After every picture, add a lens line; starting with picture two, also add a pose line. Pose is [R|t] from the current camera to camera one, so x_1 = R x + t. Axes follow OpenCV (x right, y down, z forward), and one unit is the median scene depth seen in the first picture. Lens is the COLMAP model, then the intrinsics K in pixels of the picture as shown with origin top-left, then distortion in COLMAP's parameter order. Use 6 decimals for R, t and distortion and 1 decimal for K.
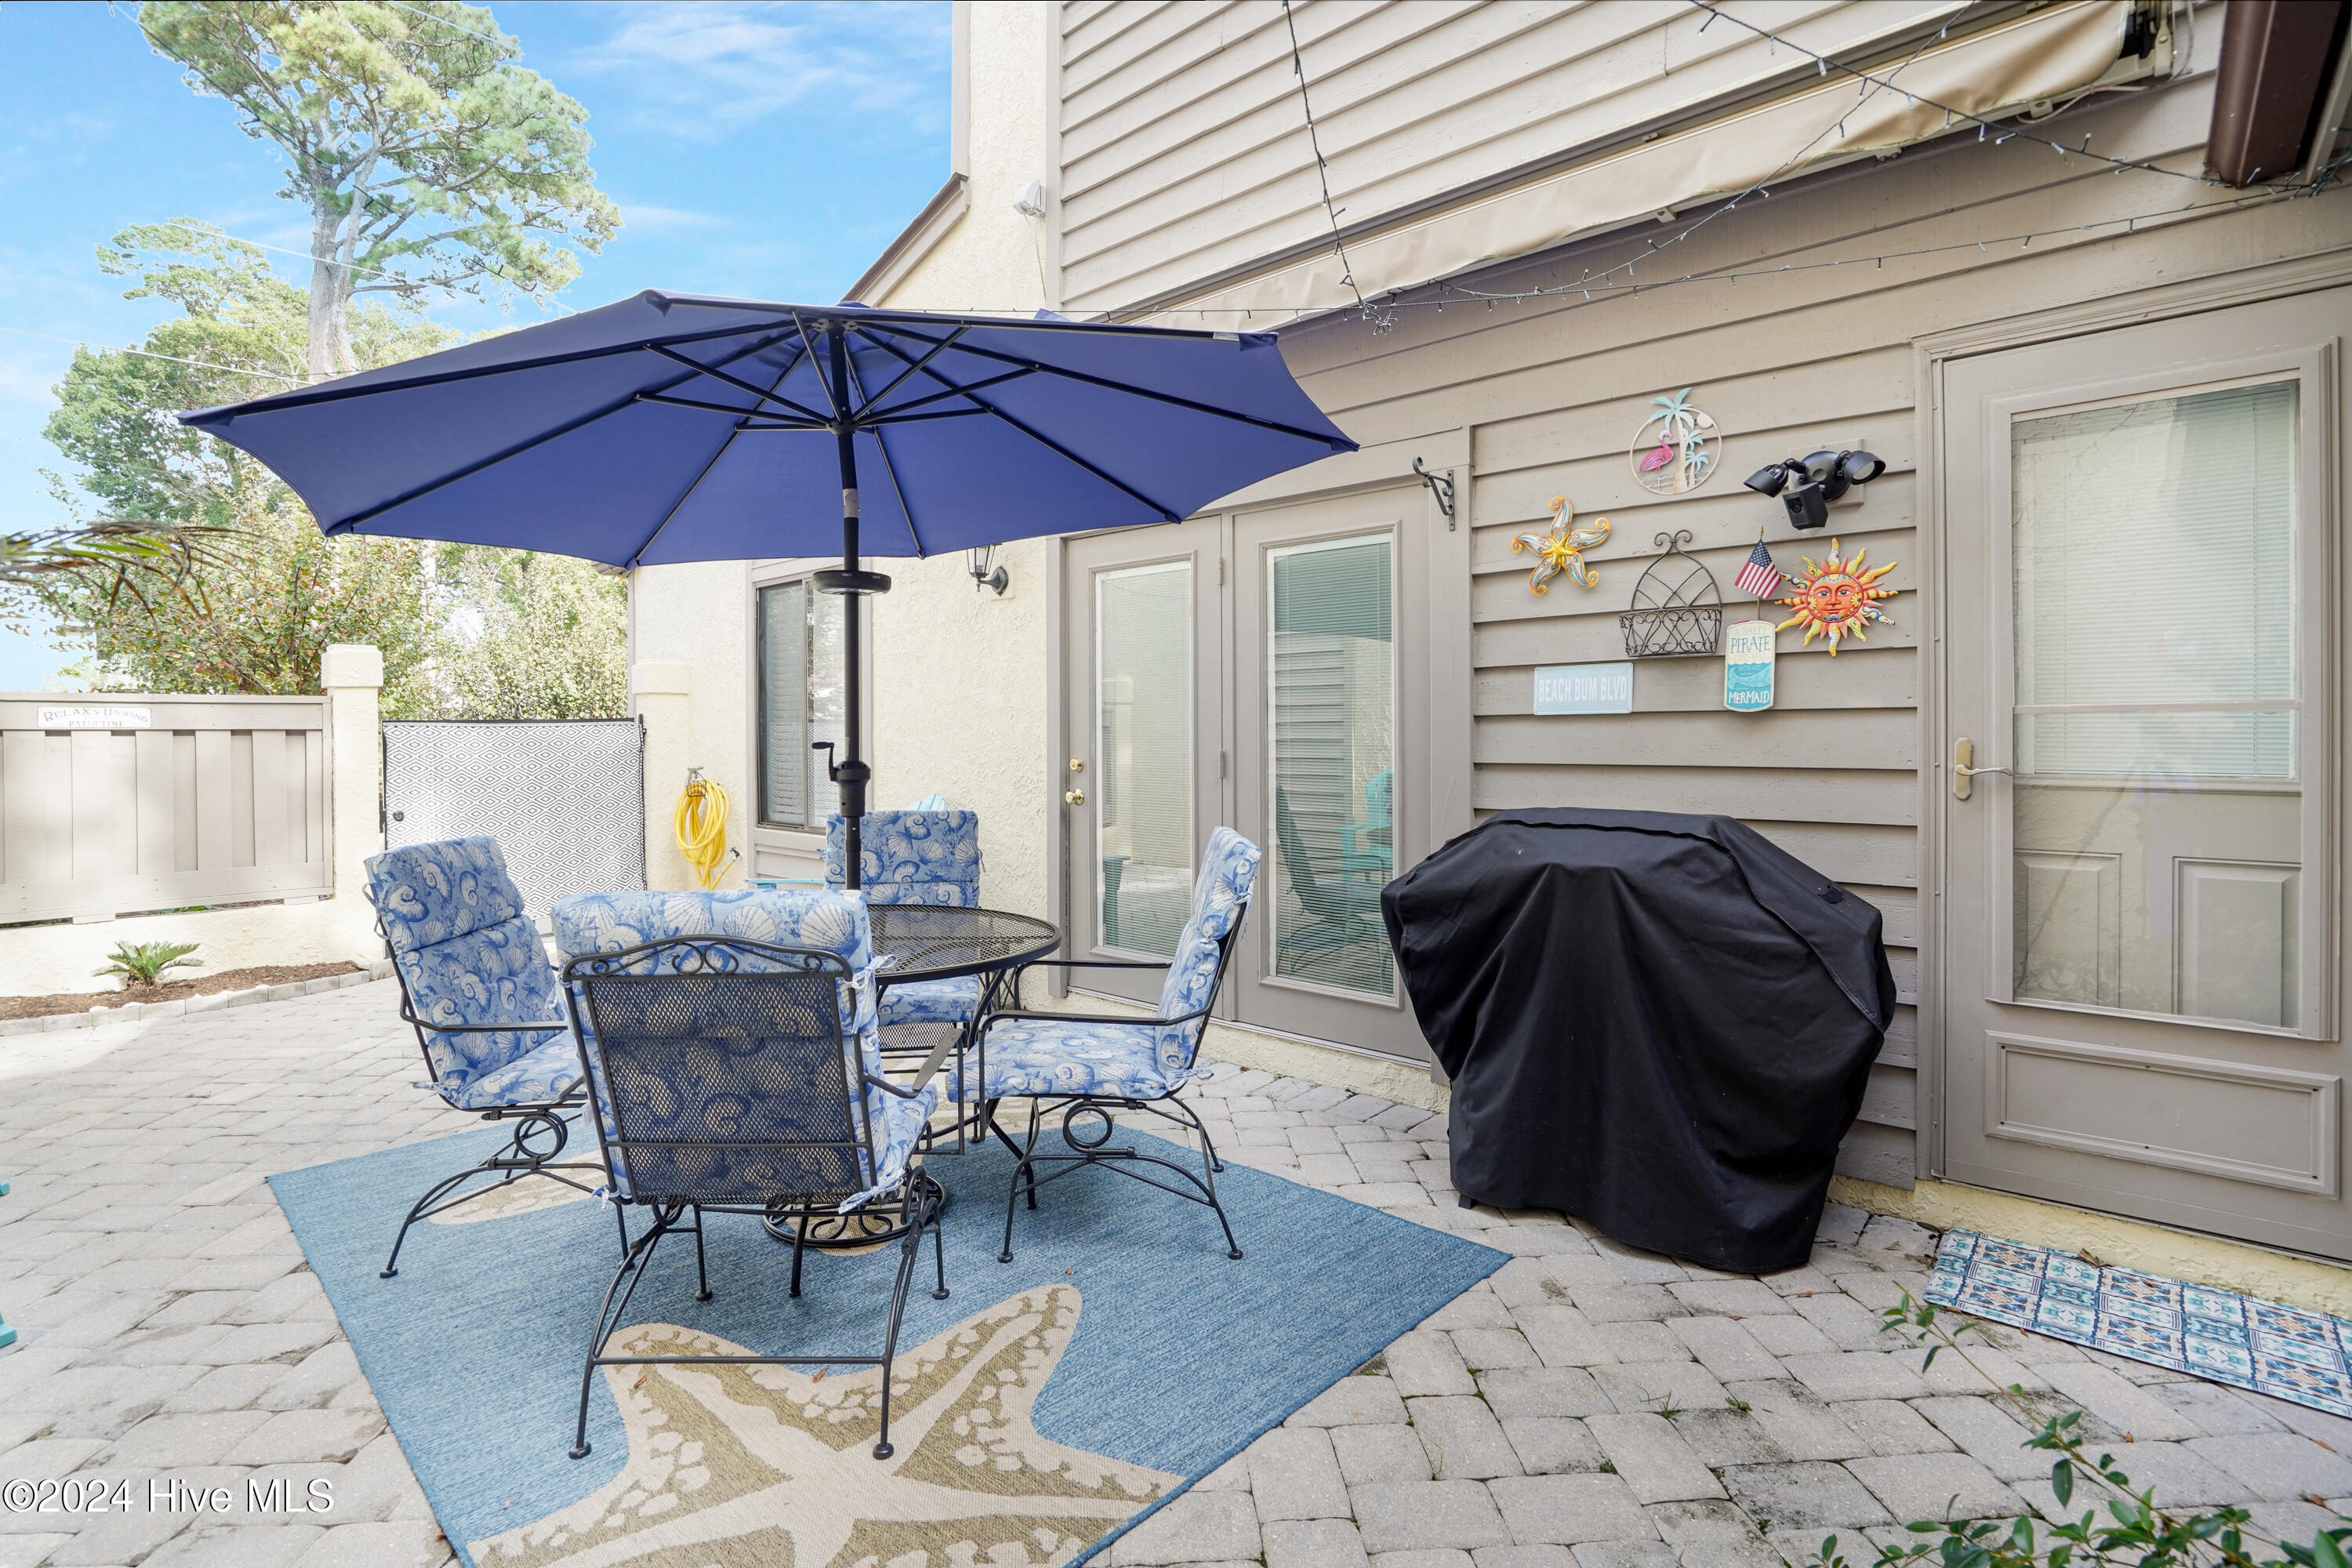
lens RADIAL K [[1096.4, 0, 1184.2], [0, 1096.4, 736.1], [0, 0, 1]] dist [-0.049708, 0.018404]
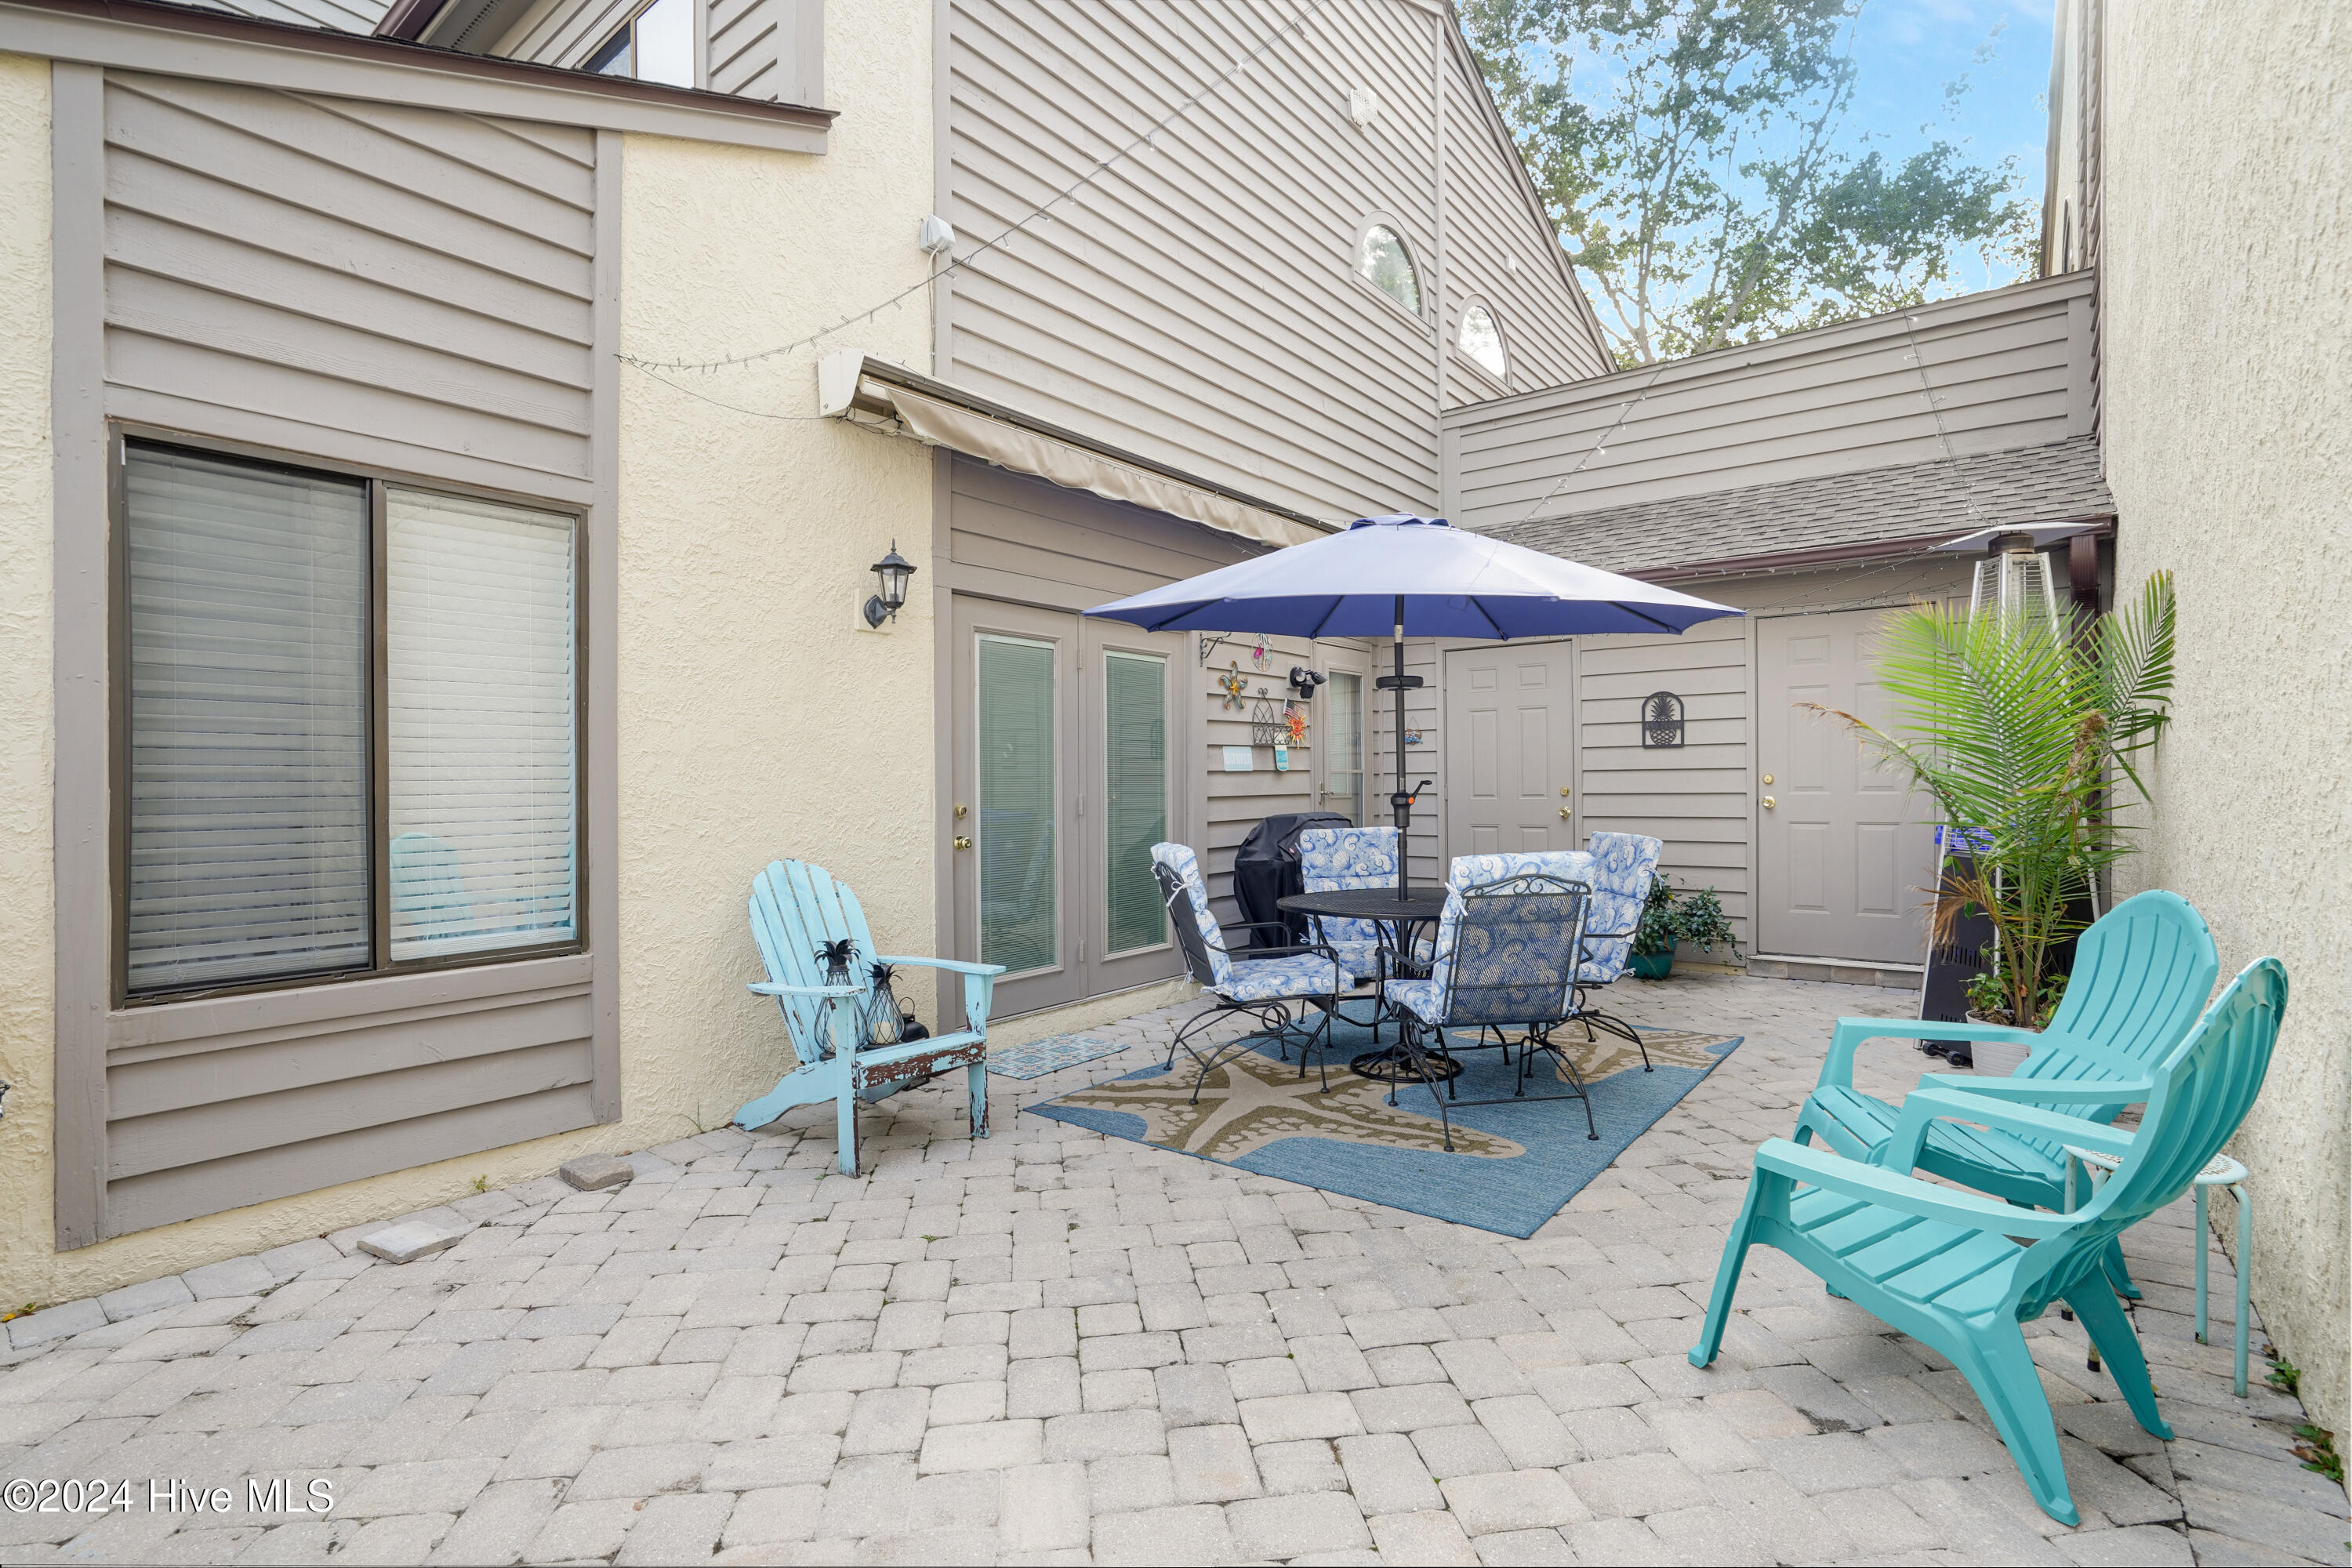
lens RADIAL K [[1096.4, 0, 1182.8], [0, 1096.4, 786.3], [0, 0, 1]] dist [-0.049708, 0.018404]
pose [[-0.062624, 0.004362, 0.998028, -1.794030], [0.015139, 0.999880, -0.003420, 0.014128], [-0.997922, 0.014895, -0.062683, 1.343690]]
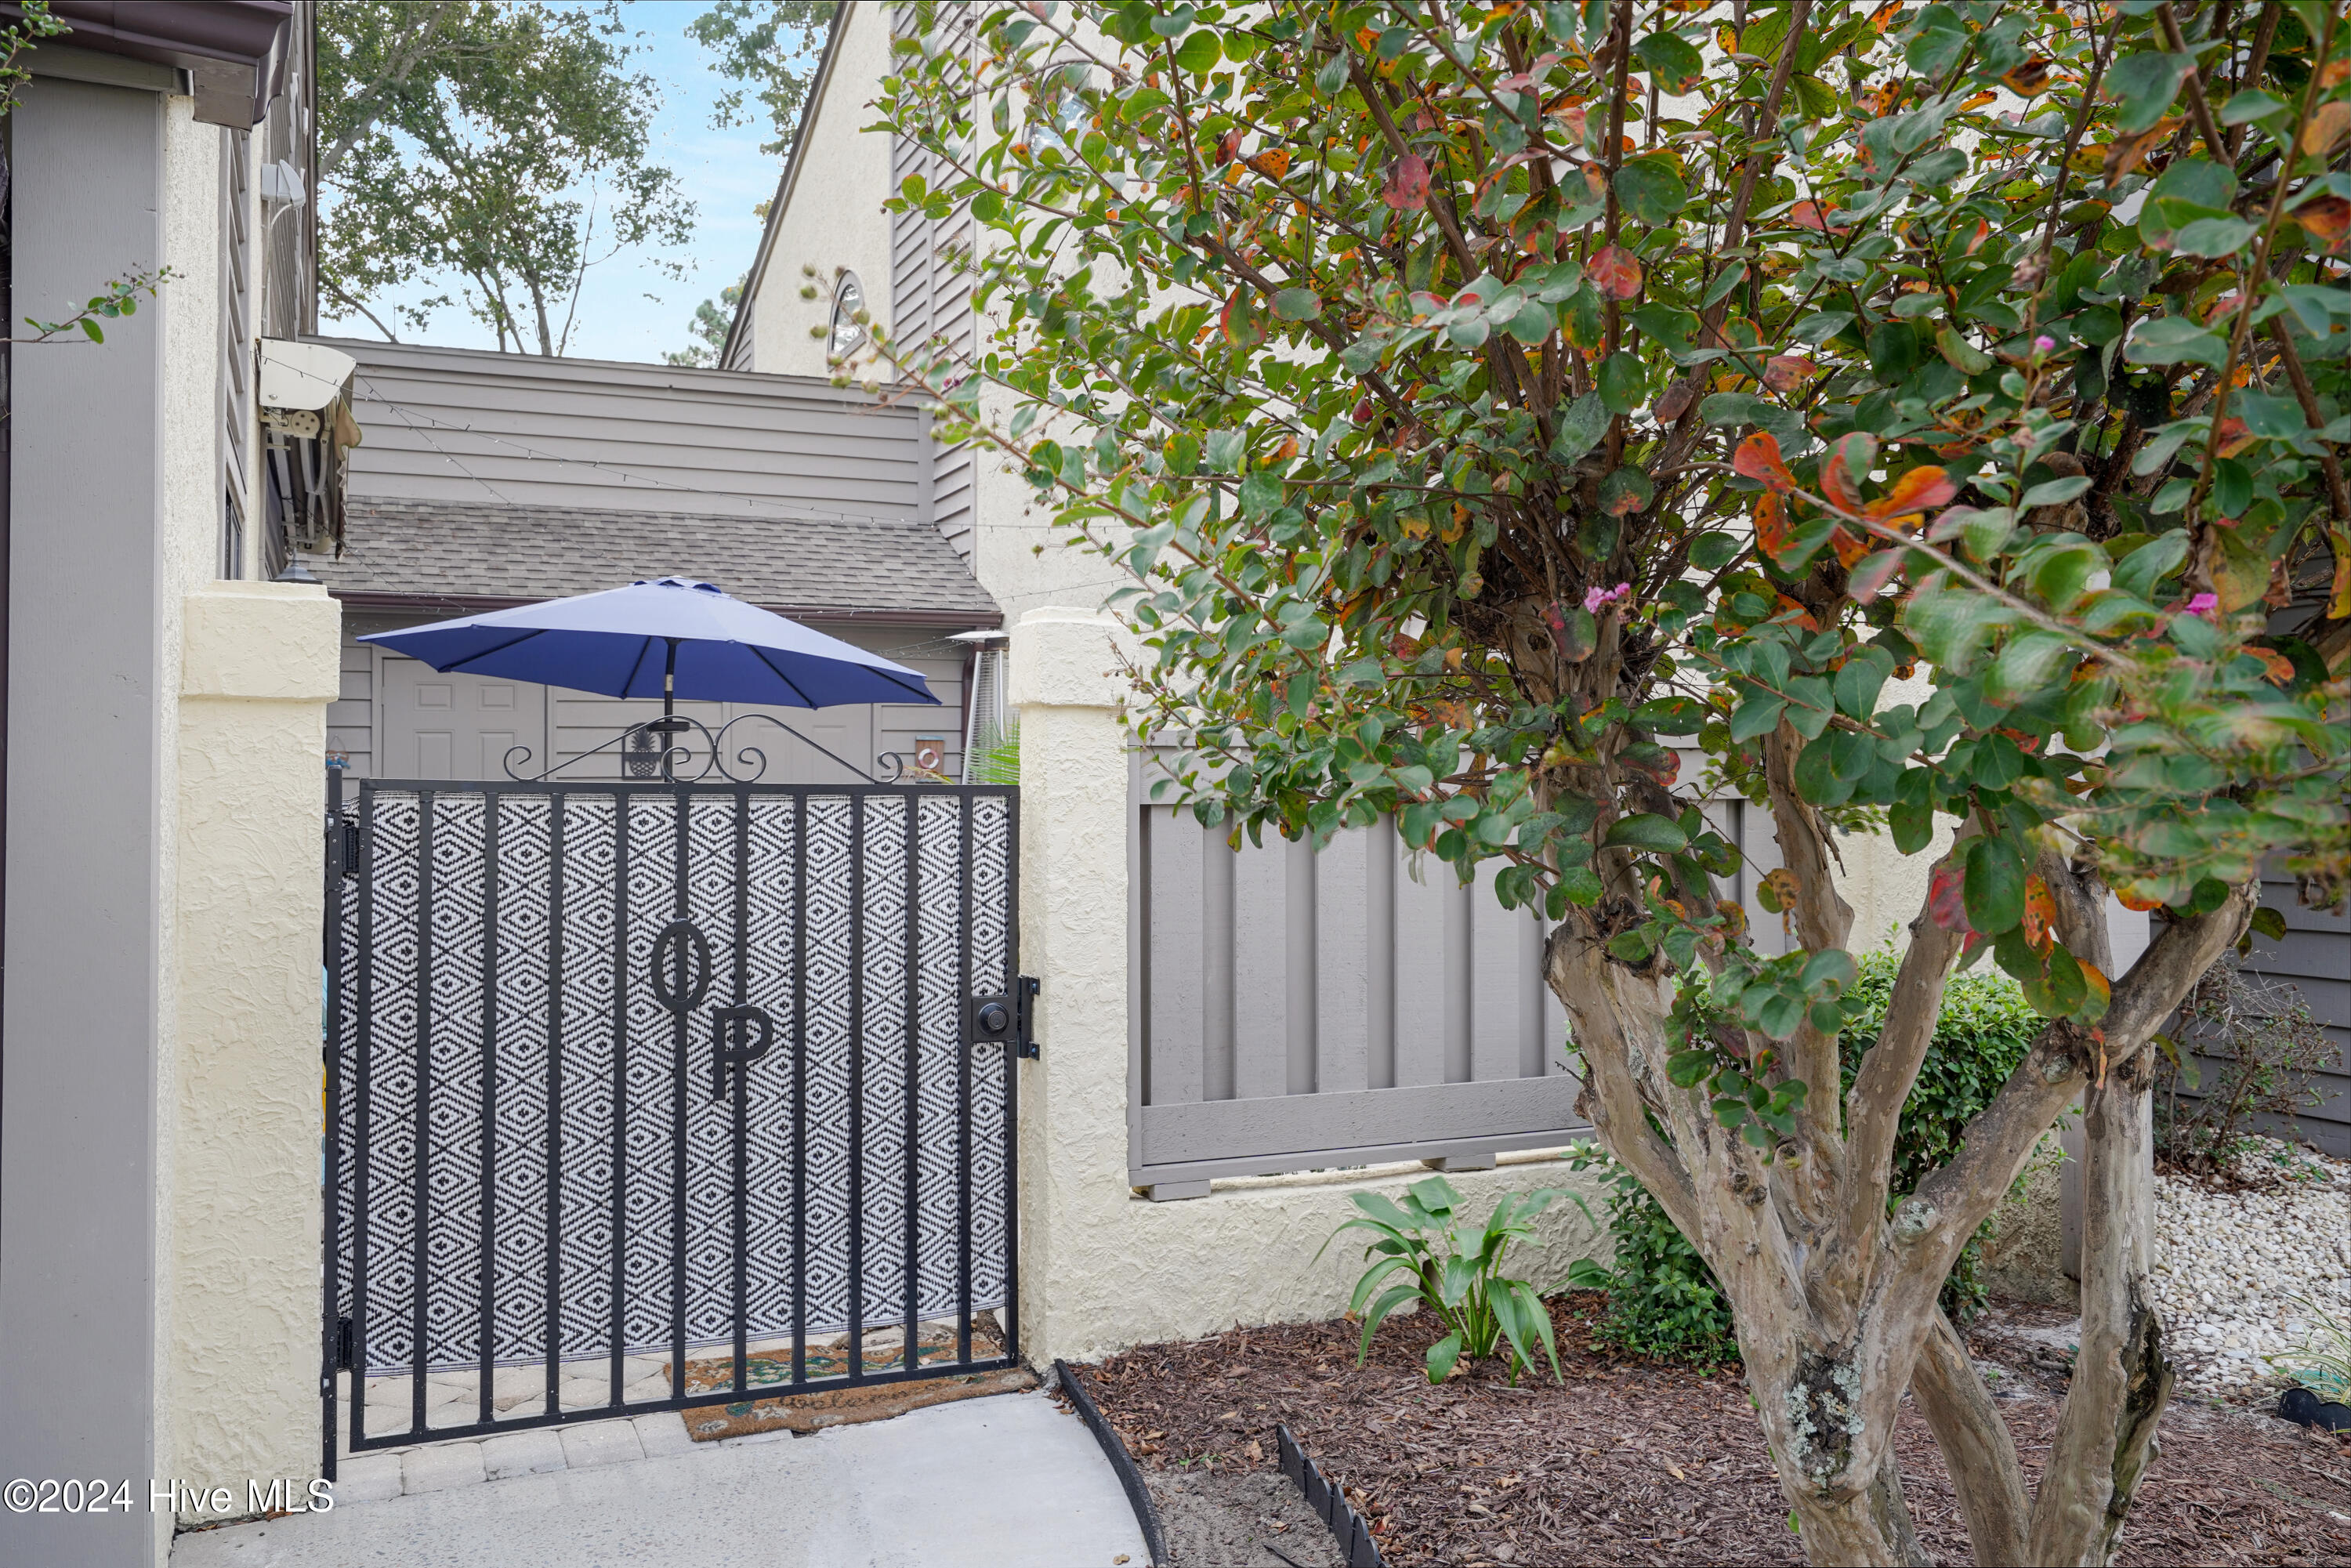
lens RADIAL K [[1900.6, 0, 1153.6], [0, 1900.6, 788.6], [0, 0, 1]] dist [-0.002897, 0.004560]
pose [[-0.910178, 0.010963, 0.414072, -2.200909], [0.012500, 0.999921, 0.001002, -0.029829], [-0.414028, 0.006088, -0.910244, 3.346402]]
